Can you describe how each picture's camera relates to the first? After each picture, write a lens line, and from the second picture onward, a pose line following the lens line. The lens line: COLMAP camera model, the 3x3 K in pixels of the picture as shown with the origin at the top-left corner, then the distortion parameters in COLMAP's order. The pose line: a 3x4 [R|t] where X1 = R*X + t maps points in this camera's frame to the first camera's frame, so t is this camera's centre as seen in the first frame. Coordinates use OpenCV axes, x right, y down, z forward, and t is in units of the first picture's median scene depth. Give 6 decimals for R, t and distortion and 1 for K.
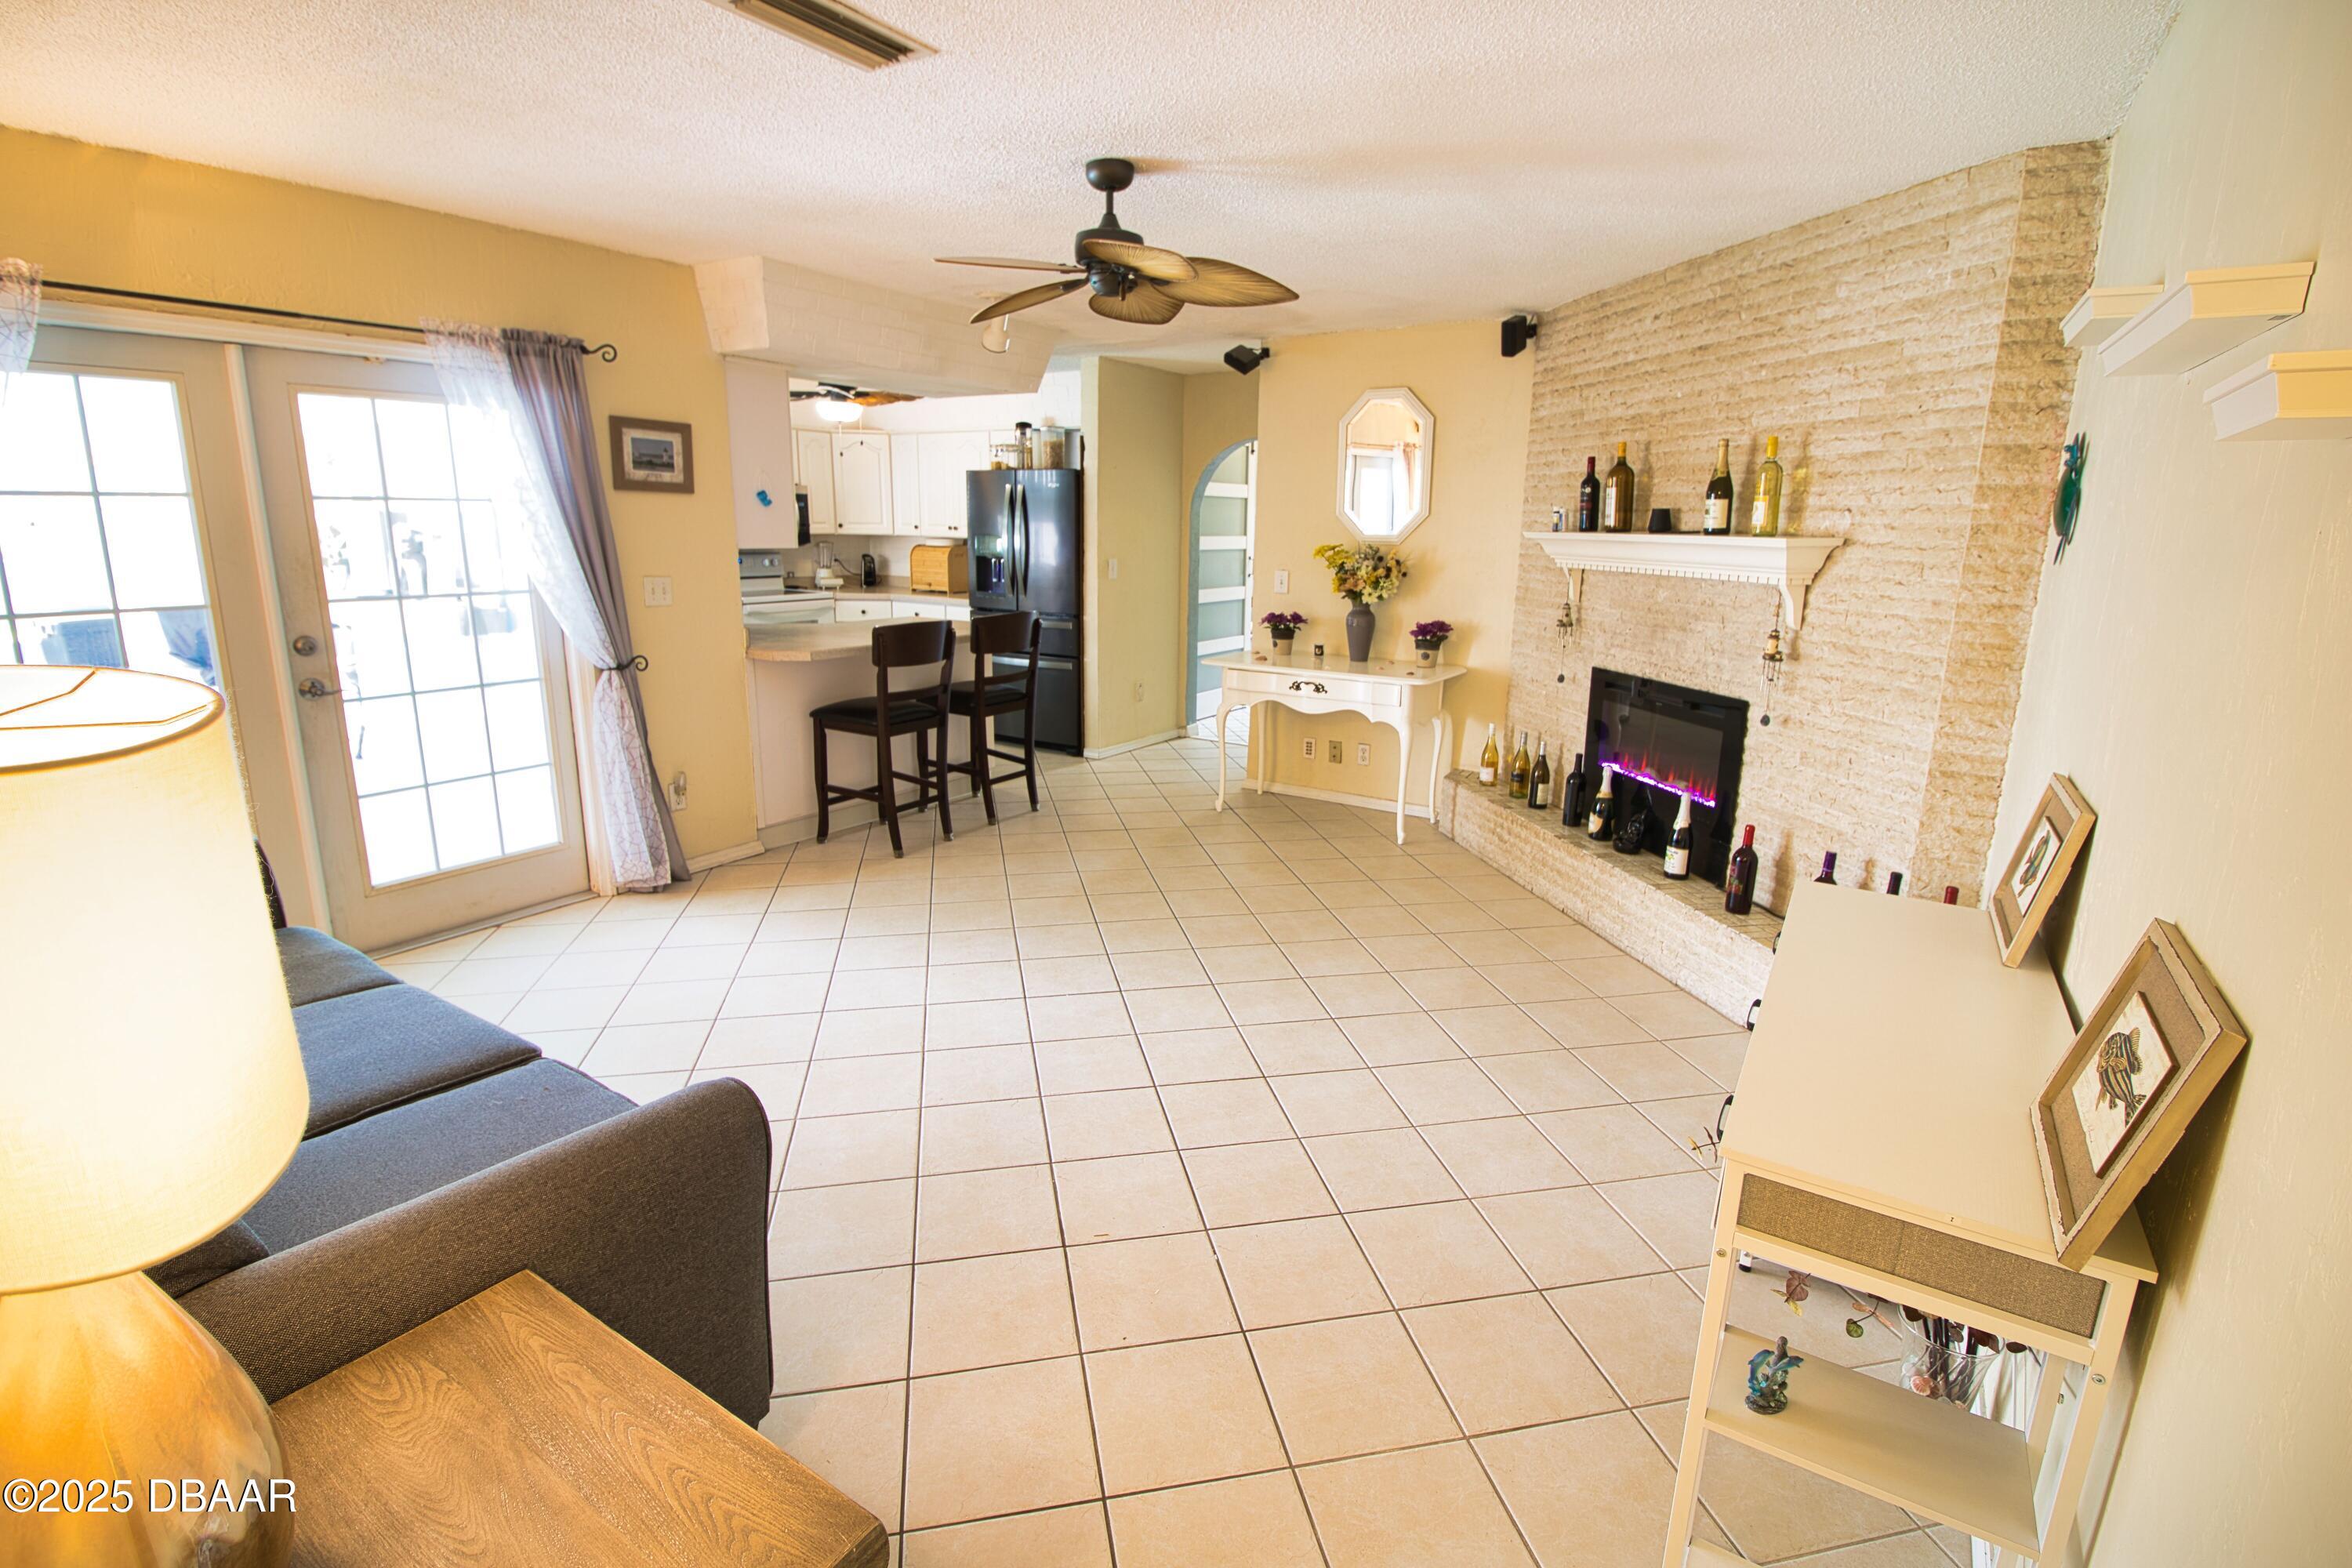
lens RADIAL K [[1083.7, 0, 1189.4], [0, 1083.7, 751.5], [0, 0, 1]] dist [-0.001313, -0.012517]
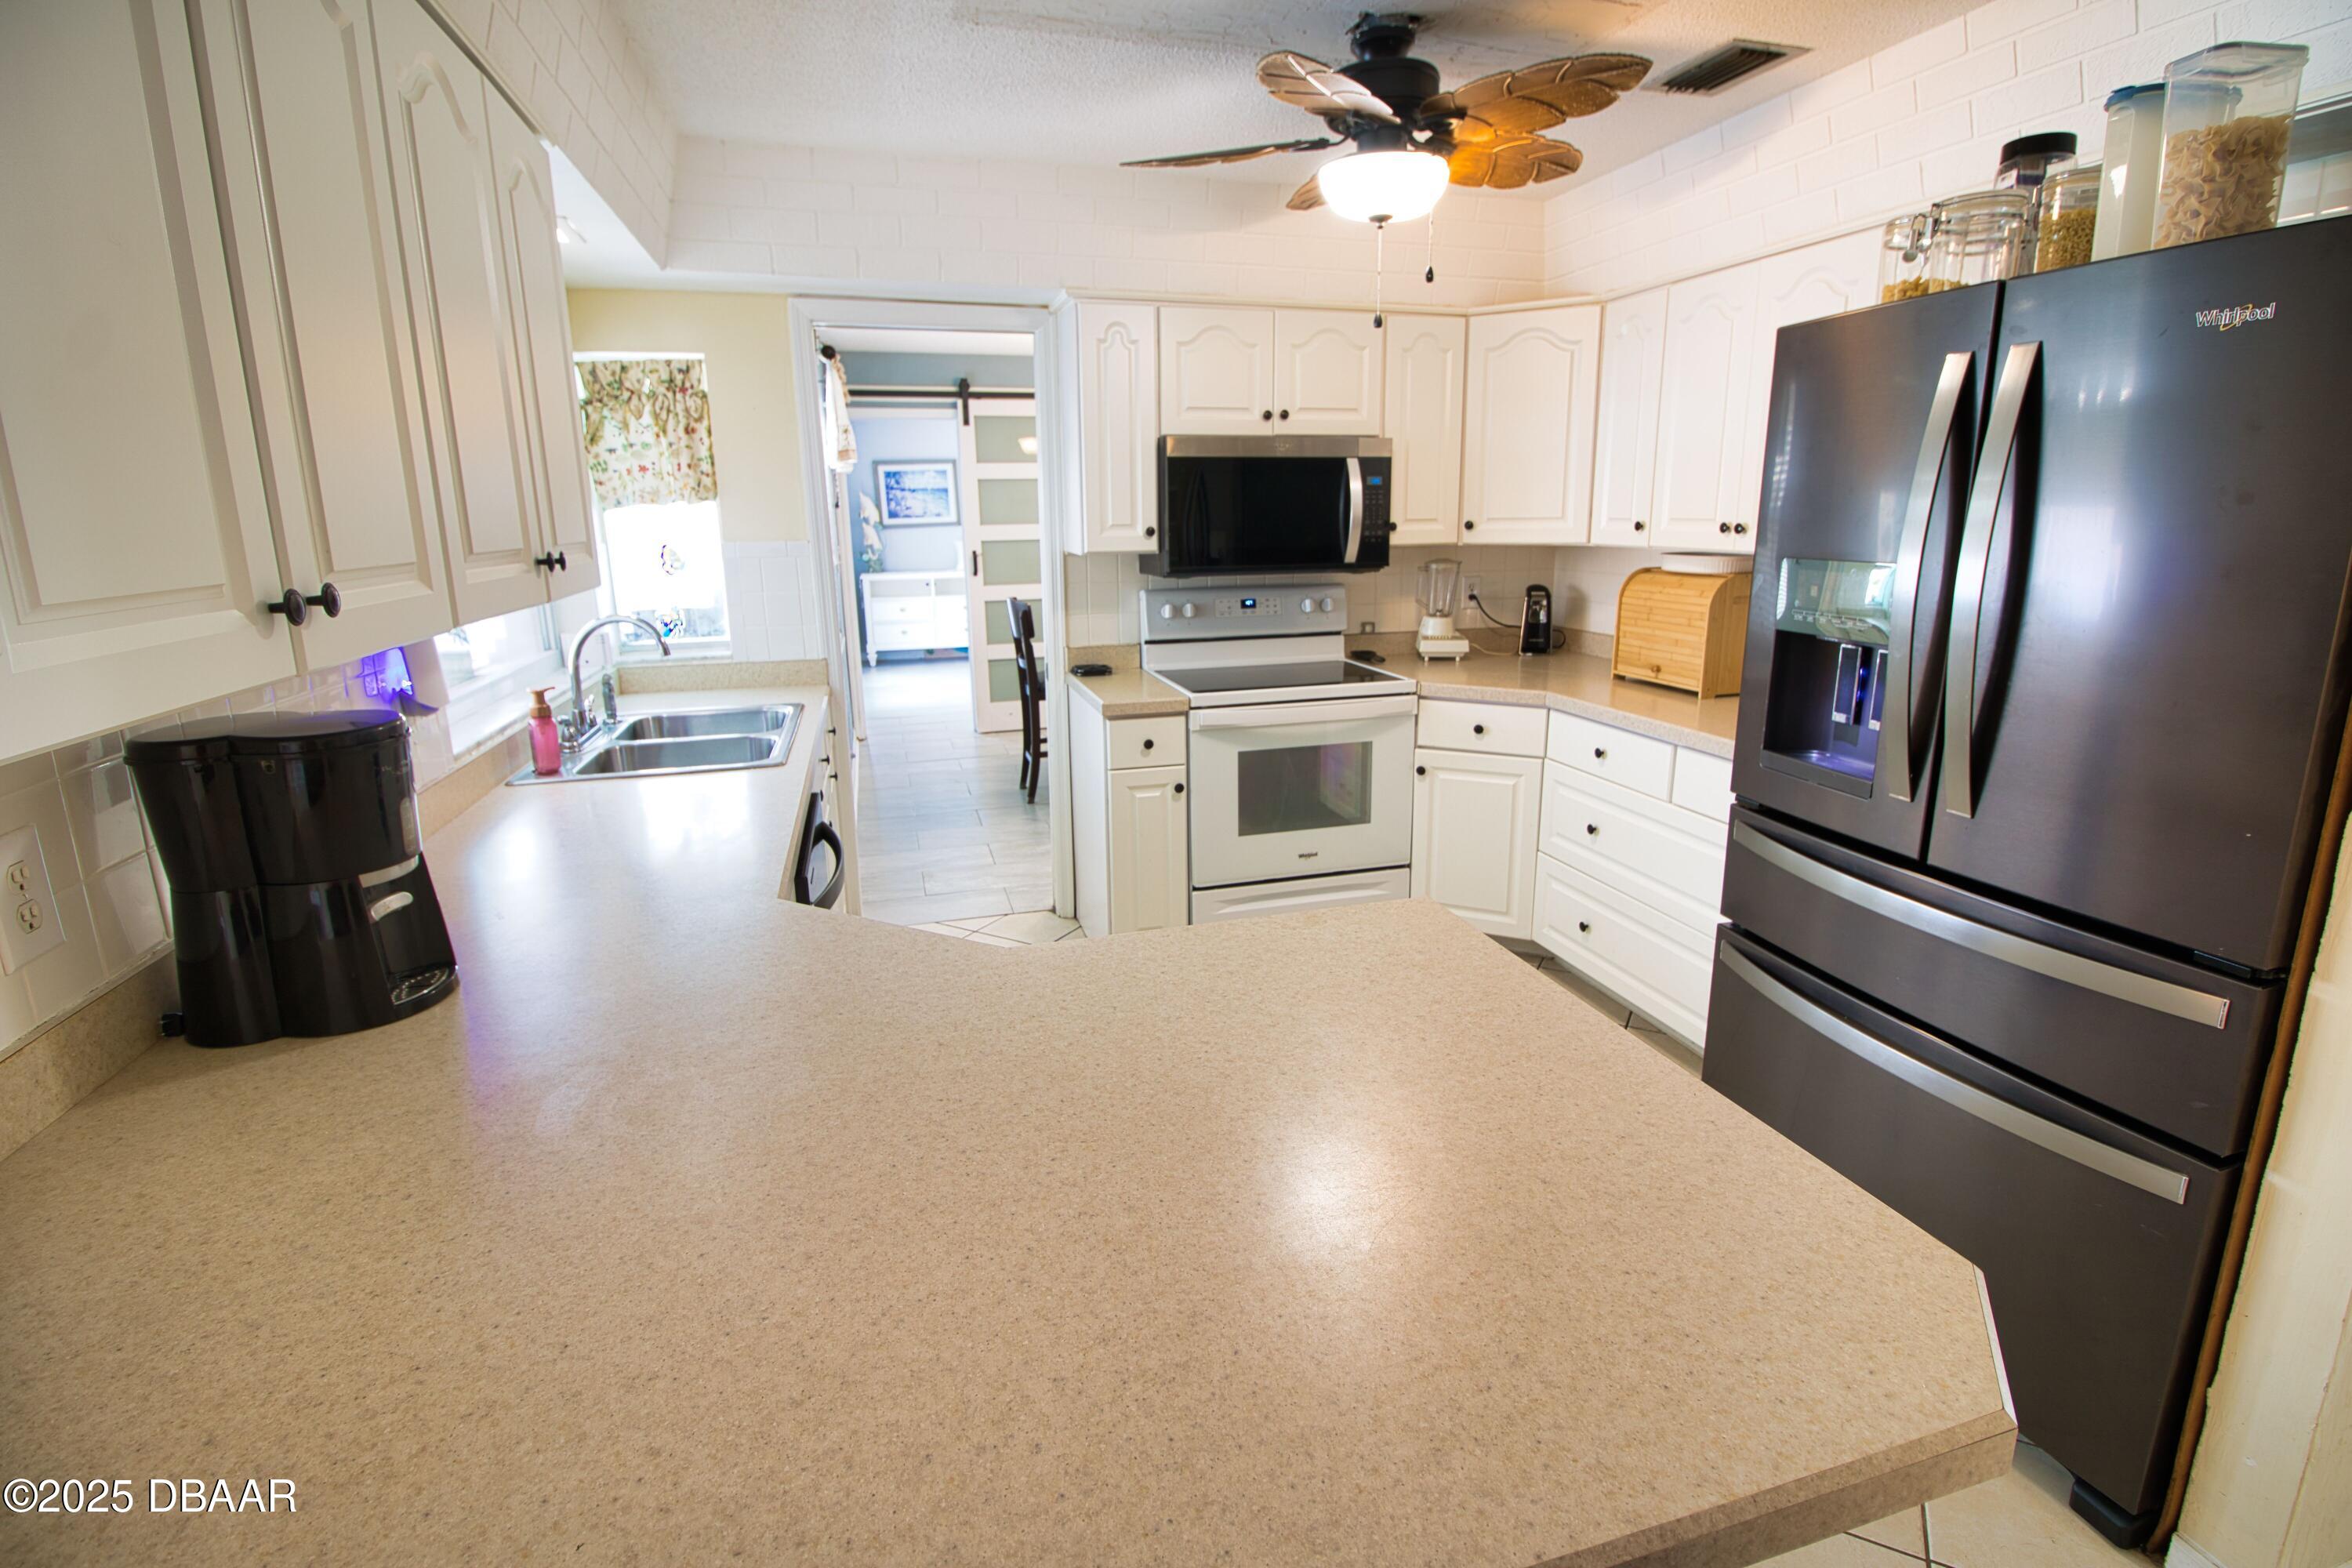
lens RADIAL K [[1083.7, 0, 1182.2], [0, 1083.7, 752.0], [0, 0, 1]] dist [-0.001313, -0.012517]
pose [[0.749256, 0.117662, -0.651745, -0.205733], [-0.112020, 0.992428, 0.050386, -0.239638], [0.652738, 0.035257, 0.756763, 1.124260]]
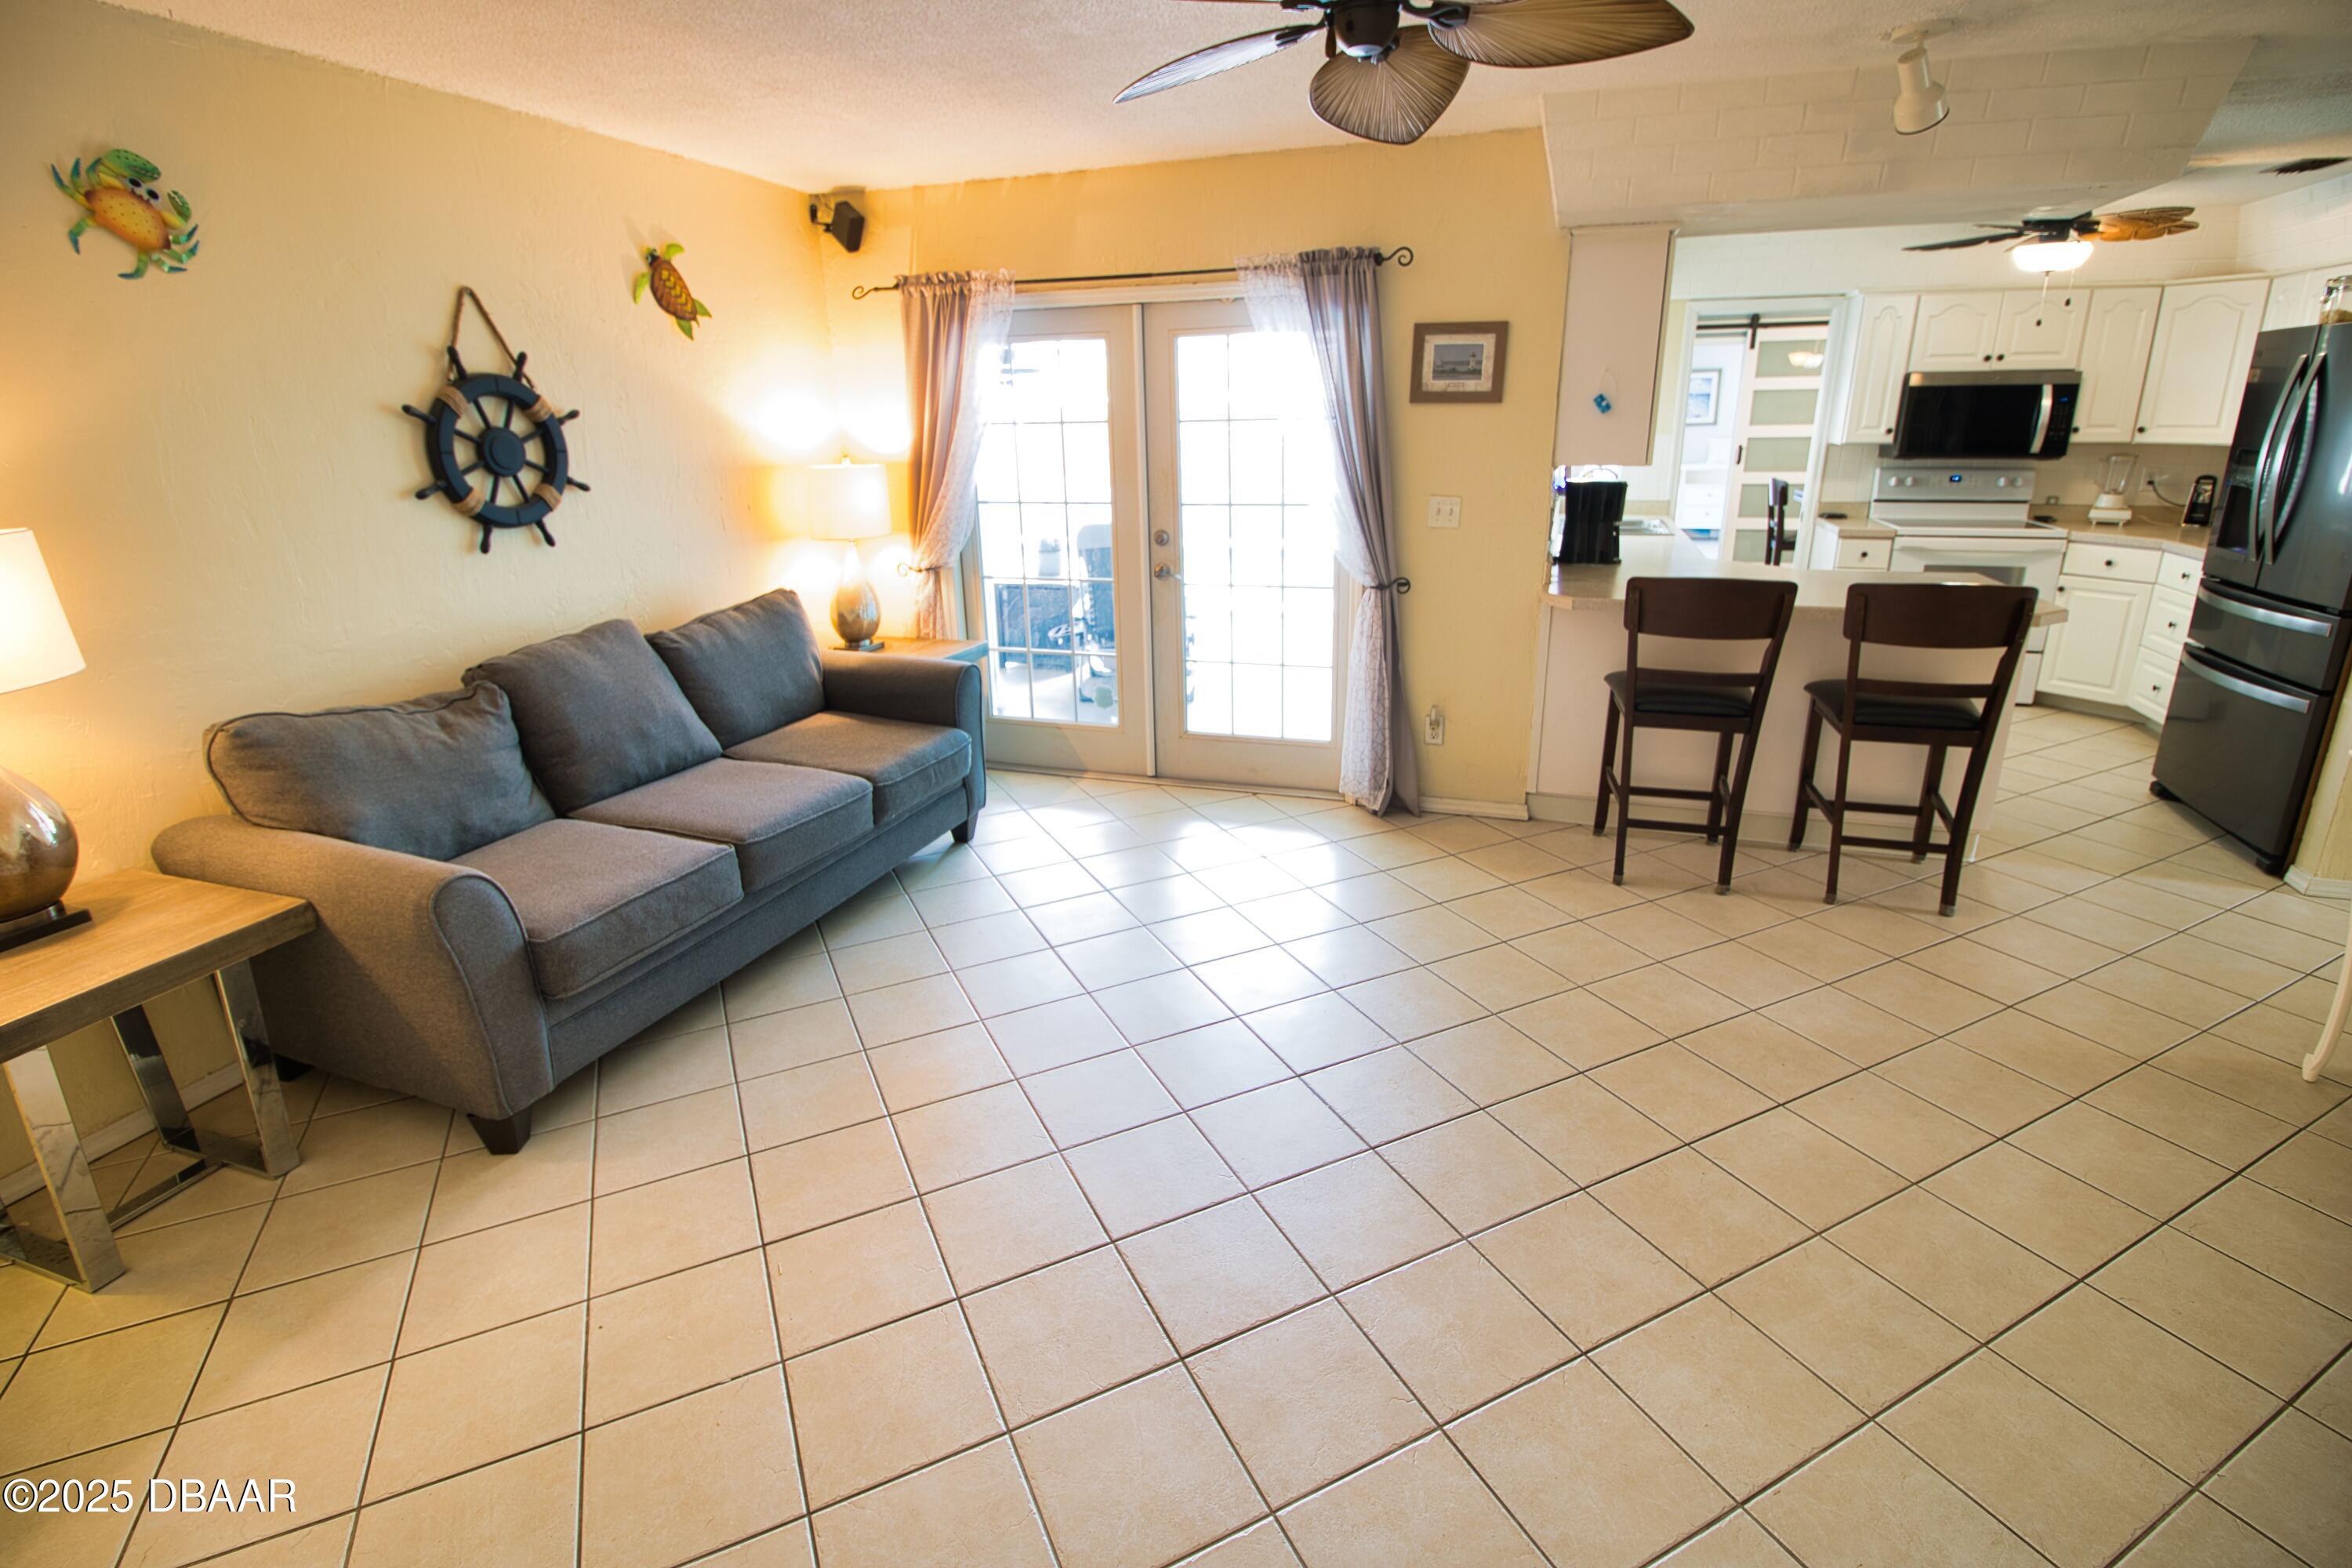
lens RADIAL K [[1083.7, 0, 1188.8], [0, 1083.7, 759.0], [0, 0, 1]] dist [-0.001313, -0.012517]
pose [[0.244138, 0.269842, -0.931441, 0.383190], [-0.181145, 0.956289, 0.229561, -0.118186], [0.952672, 0.112681, 0.282347, 0.546019]]
